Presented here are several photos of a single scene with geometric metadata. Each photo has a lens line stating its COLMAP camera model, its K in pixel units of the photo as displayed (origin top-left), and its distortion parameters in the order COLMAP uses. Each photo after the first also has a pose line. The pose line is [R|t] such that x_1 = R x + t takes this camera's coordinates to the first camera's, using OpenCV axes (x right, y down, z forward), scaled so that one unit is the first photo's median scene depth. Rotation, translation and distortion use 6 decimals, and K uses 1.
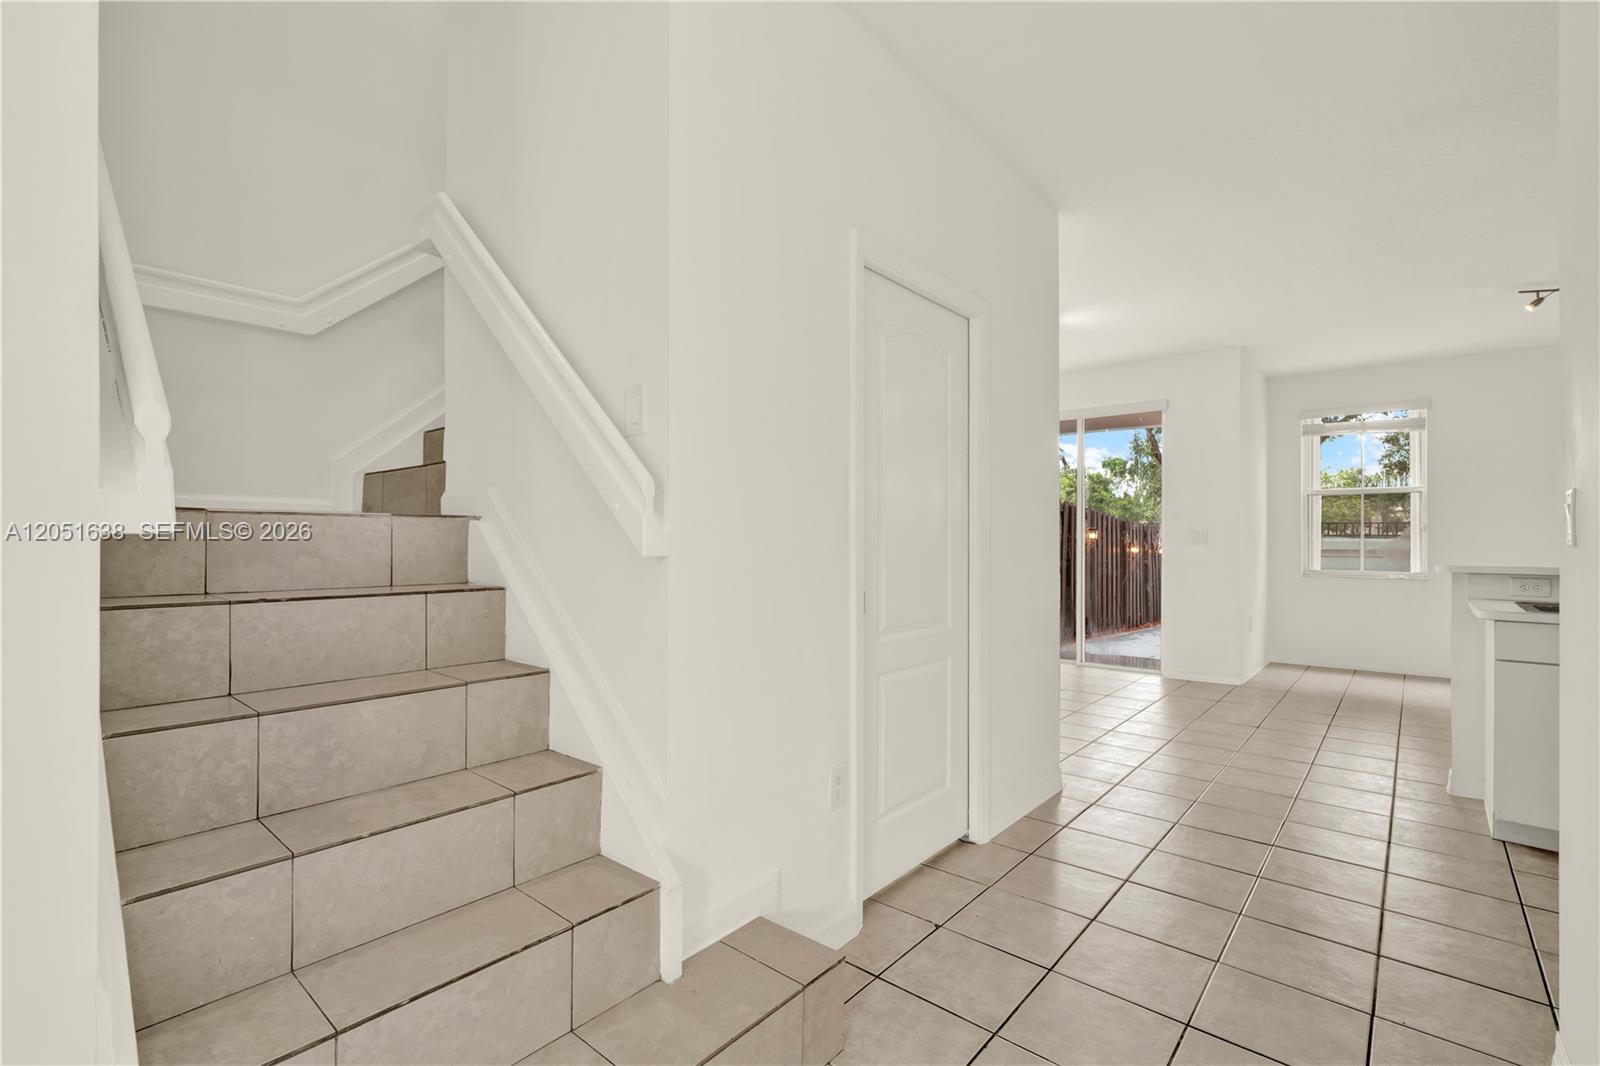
lens RADIAL K [[709.6, 0, 794.9], [0, 709.6, 538.1], [0, 0, 1]] dist [-0.000513, -0.000575]
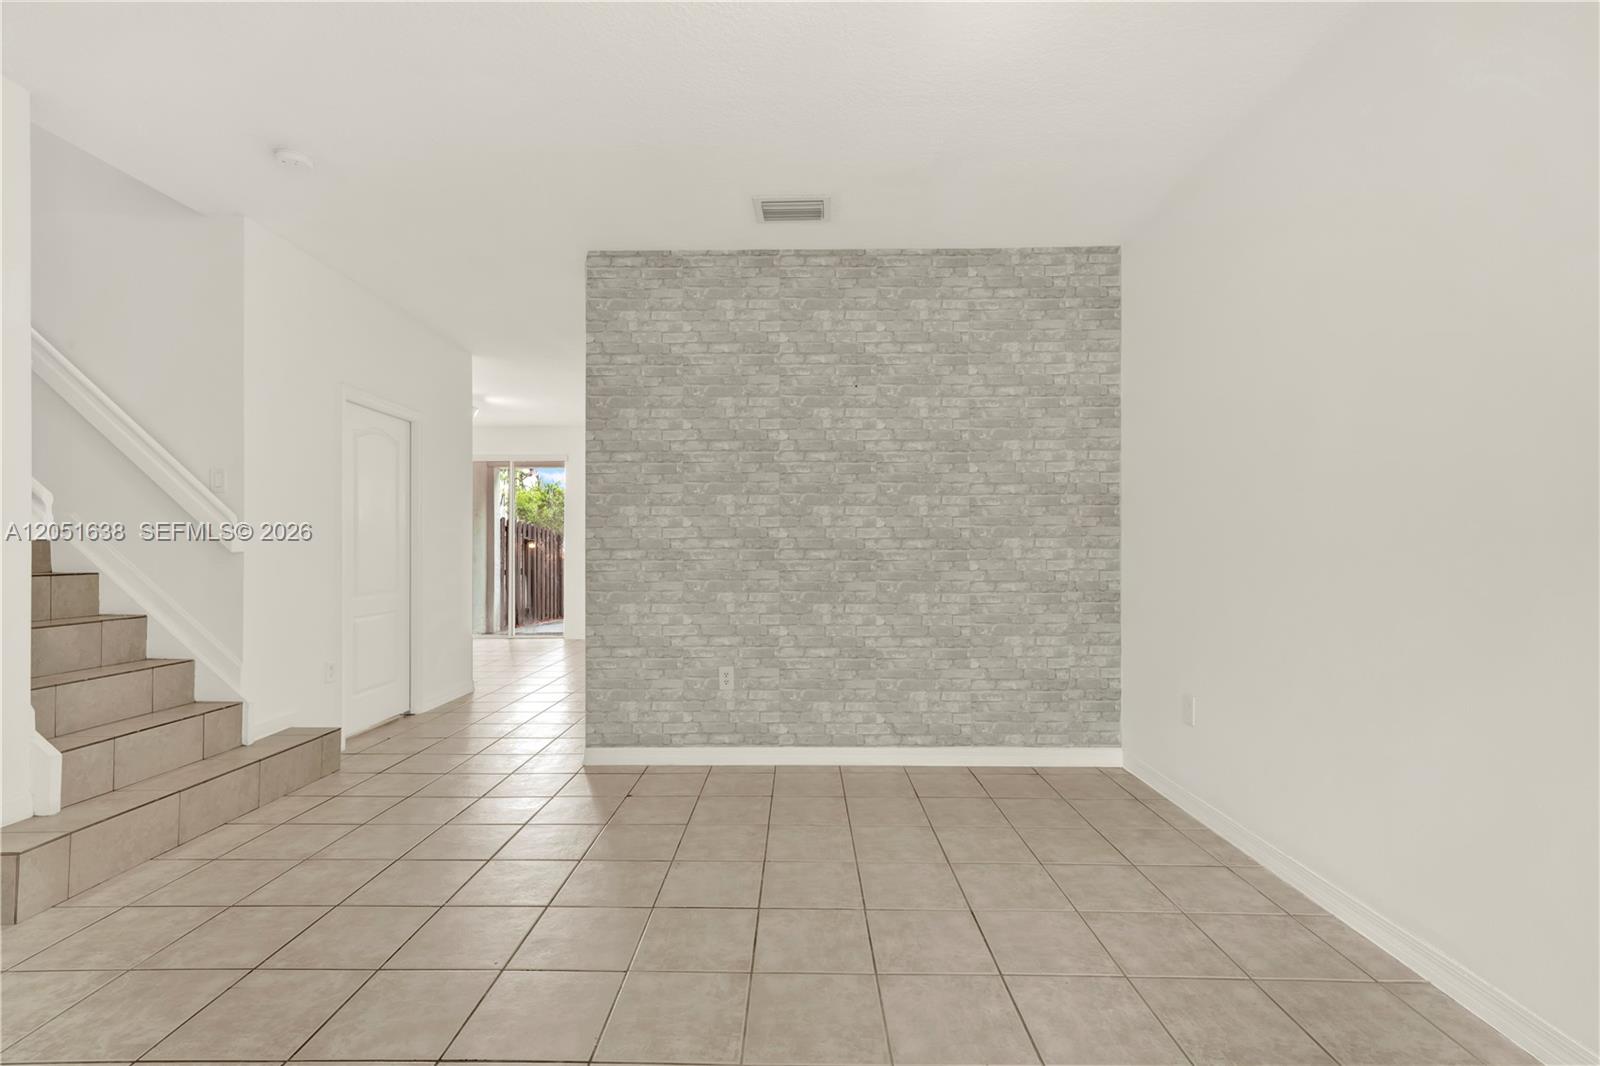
lens RADIAL K [[709.6, 0, 793.1], [0, 709.6, 542.5], [0, 0, 1]] dist [-0.000513, -0.000575]
pose [[0.764920, -0.006046, 0.644097, -0.065551], [0.009153, 0.999957, -0.001484, 0.004221], [-0.644060, 0.007030, 0.764942, -0.390704]]
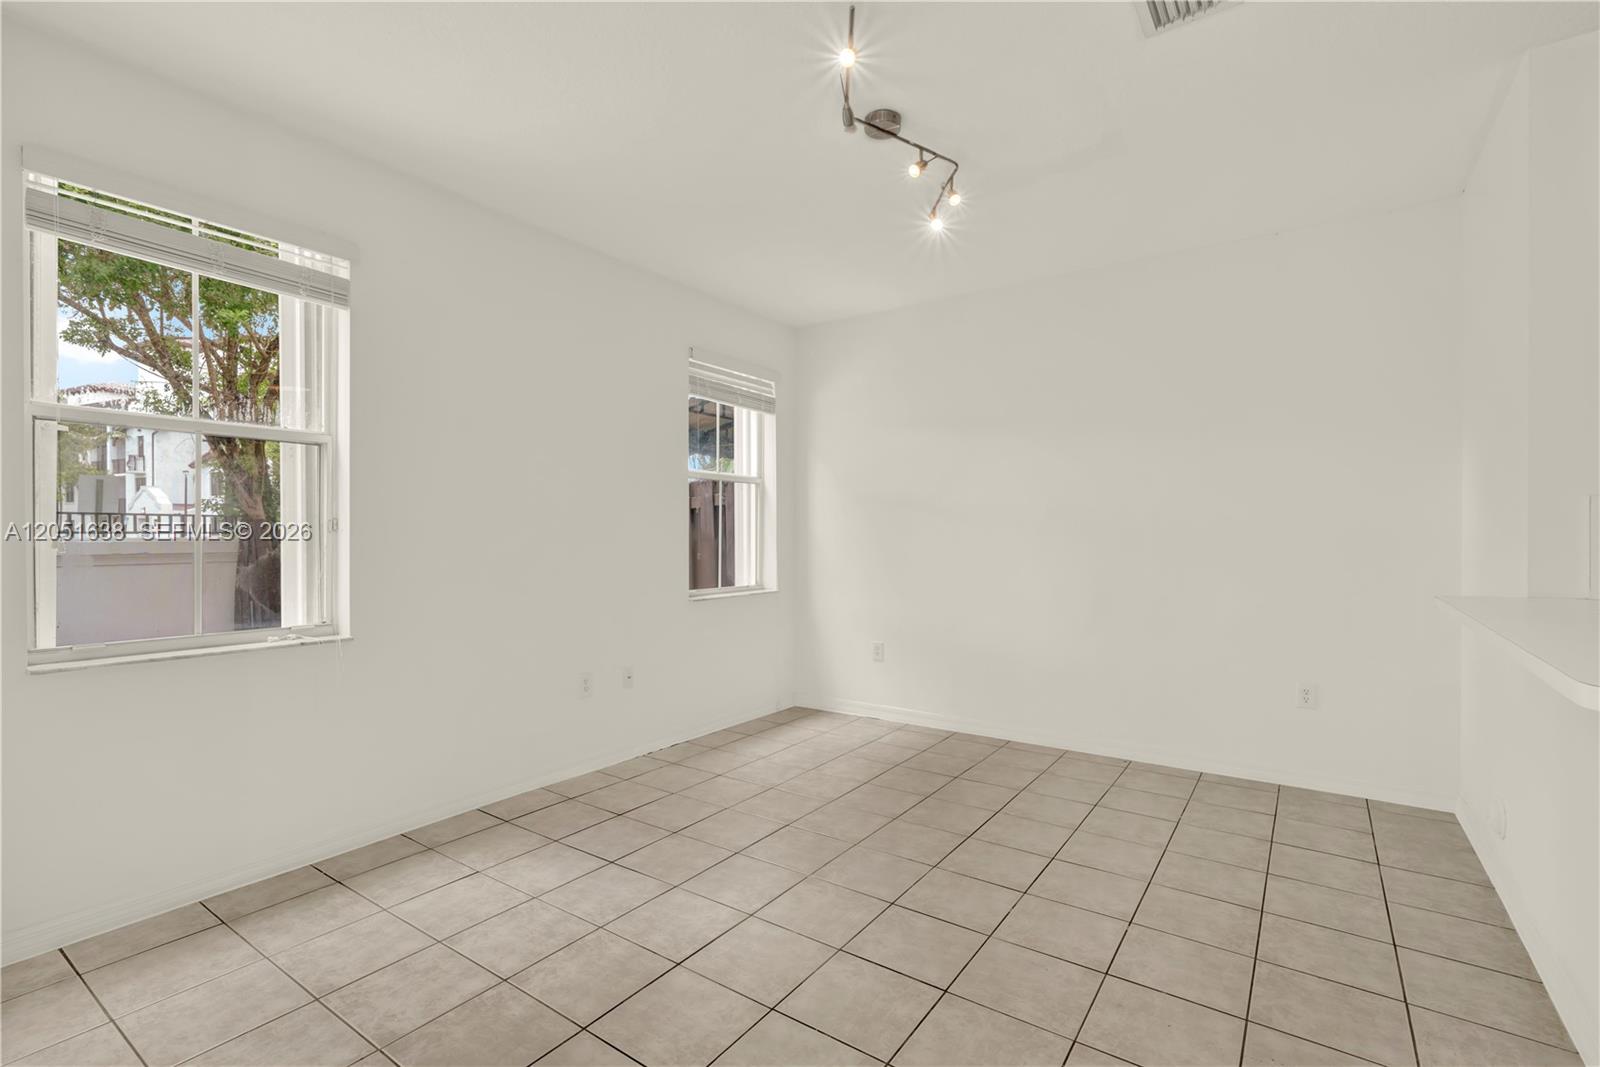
lens RADIAL K [[709.6, 0, 786.4], [0, 709.6, 538.0], [0, 0, 1]] dist [-0.000513, -0.000575]
pose [[-0.101385, -0.004199, 0.994838, 0.413311], [-0.006191, 0.999974, 0.003590, -0.008102], [-0.994828, -0.005795, -0.101409, 0.765633]]
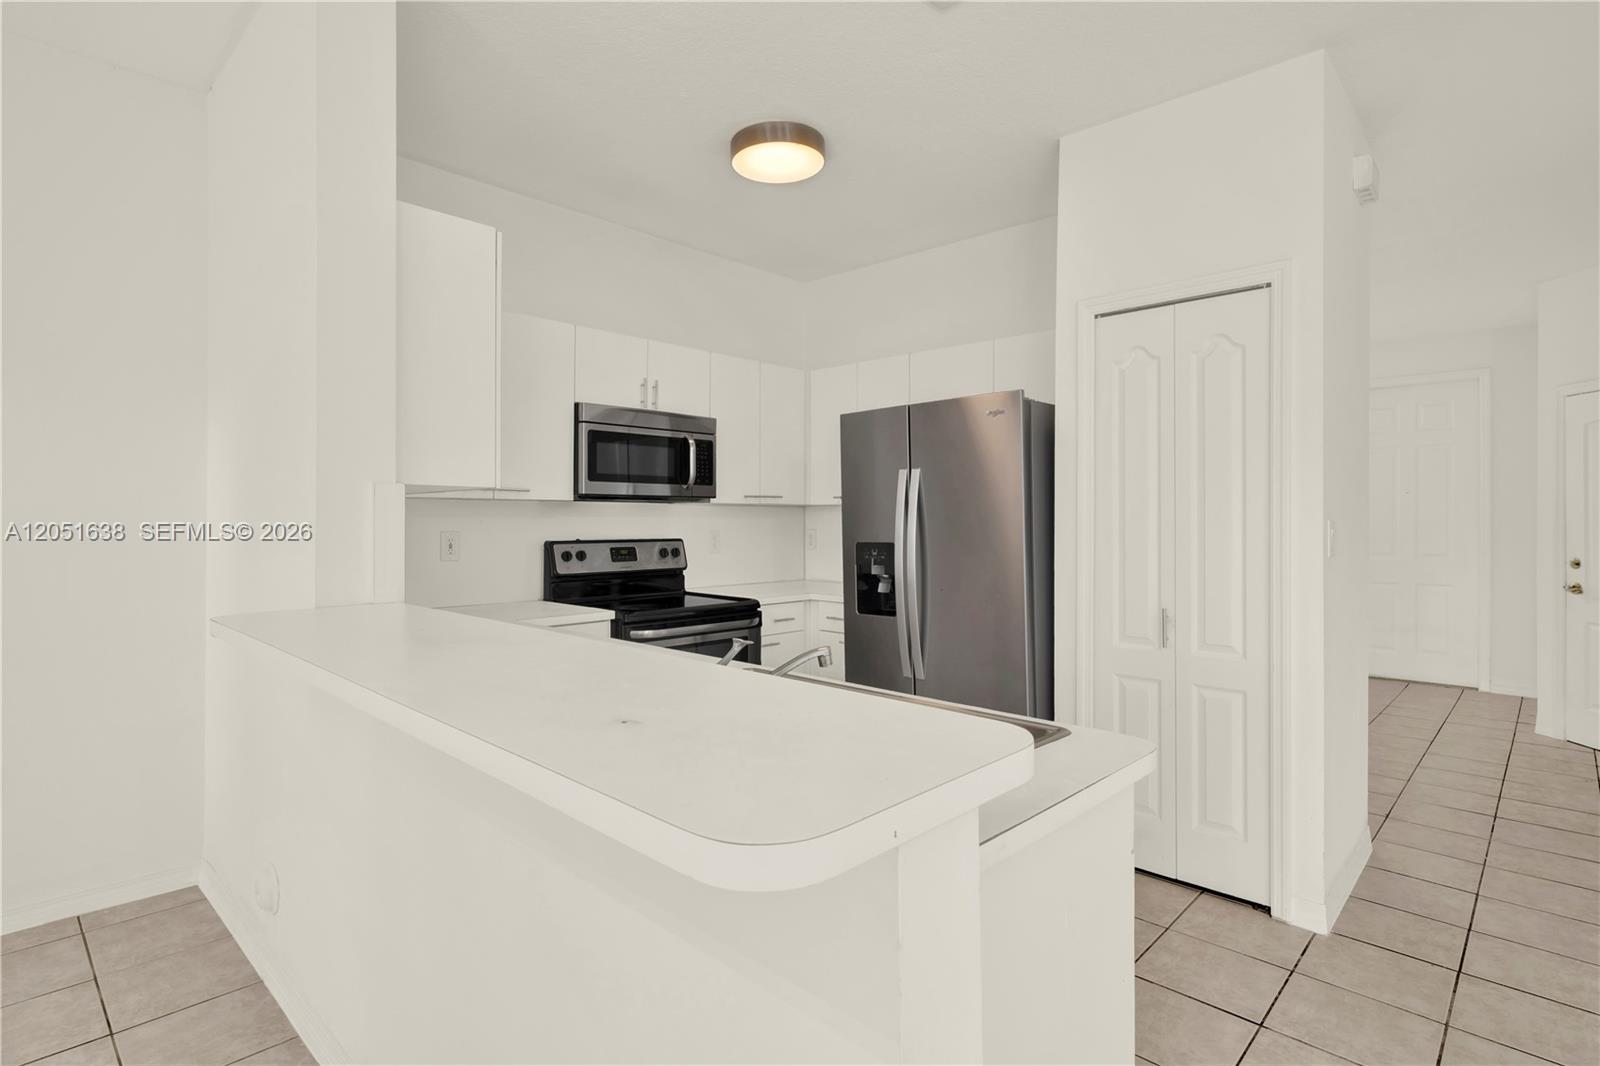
lens RADIAL K [[797.0, 0, 788.6], [0, 797.0, 519.0], [0, 0, 1]] dist [0.004110, 0.000901]
pose [[-0.998847, -0.005379, 0.047714, 0.522133], [-0.005632, 0.999971, -0.005177, -0.014642], [-0.047685, -0.005439, -0.998848, 0.665903]]
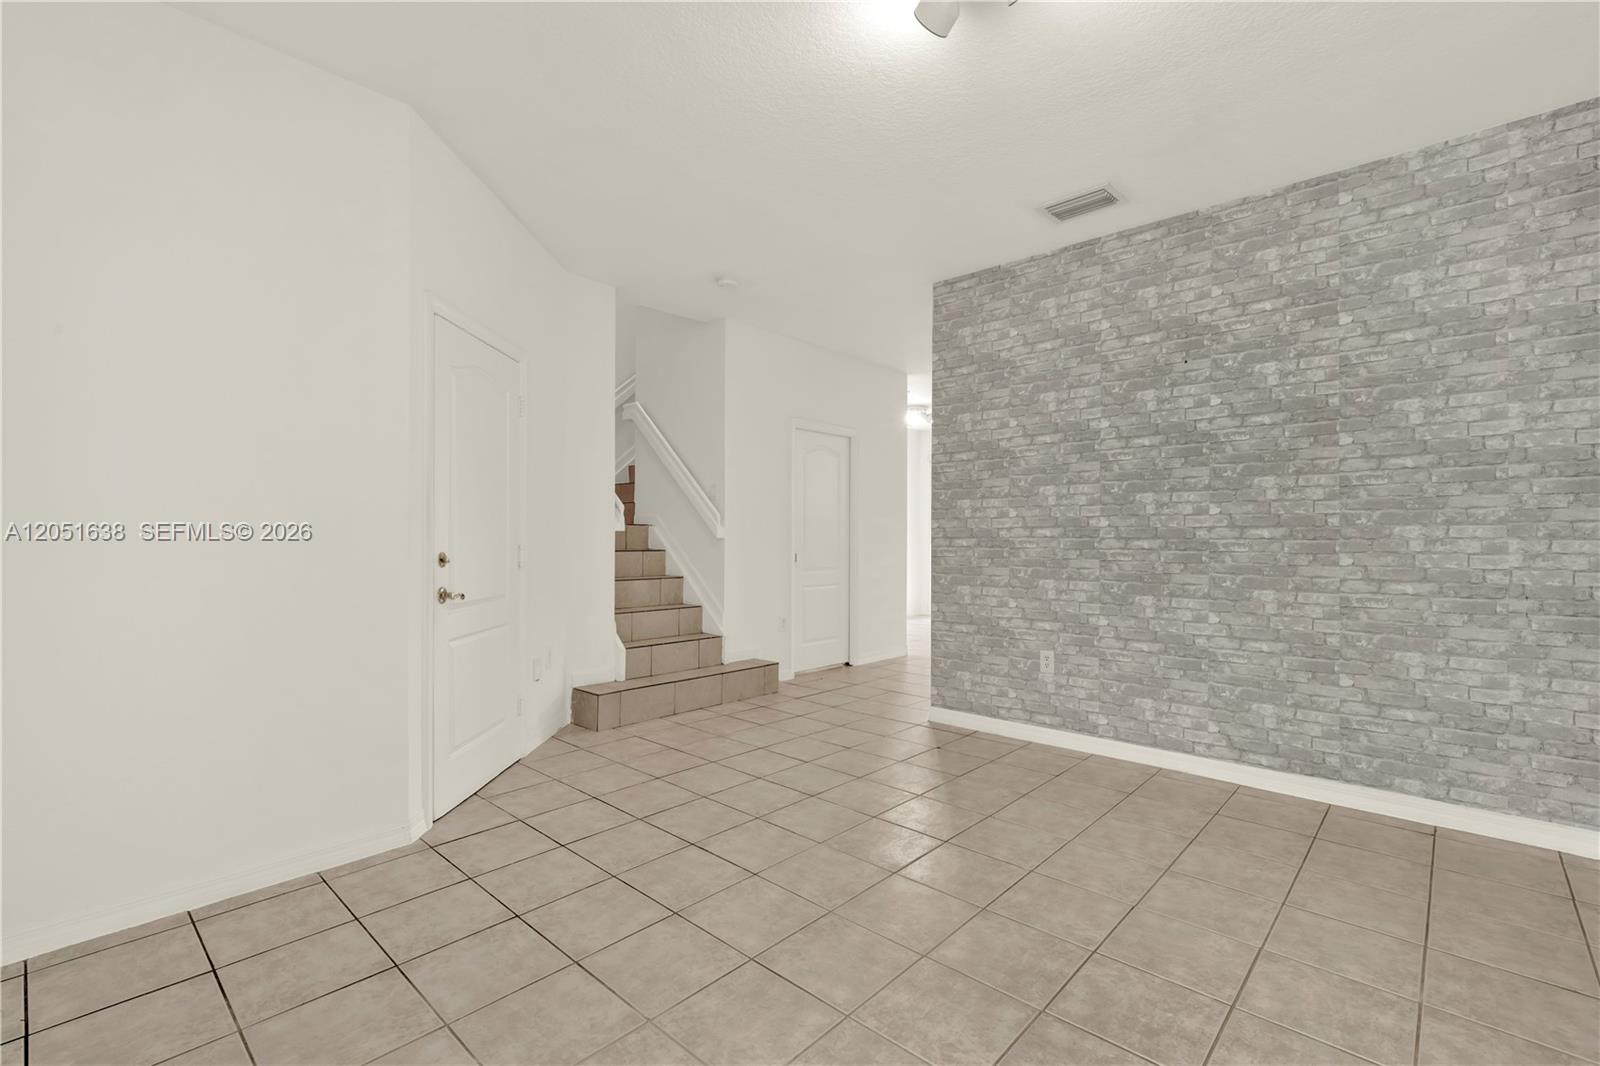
lens RADIAL K [[709.6, 0, 800.2], [0, 709.6, 534.8], [0, 0, 1]] dist [-0.000513, -0.000575]
pose [[0.999337, -0.003787, -0.036208, 0.066650], [0.003546, 0.999971, -0.006725, 0.008653], [0.036233, 0.006592, 0.999322, -0.515606]]
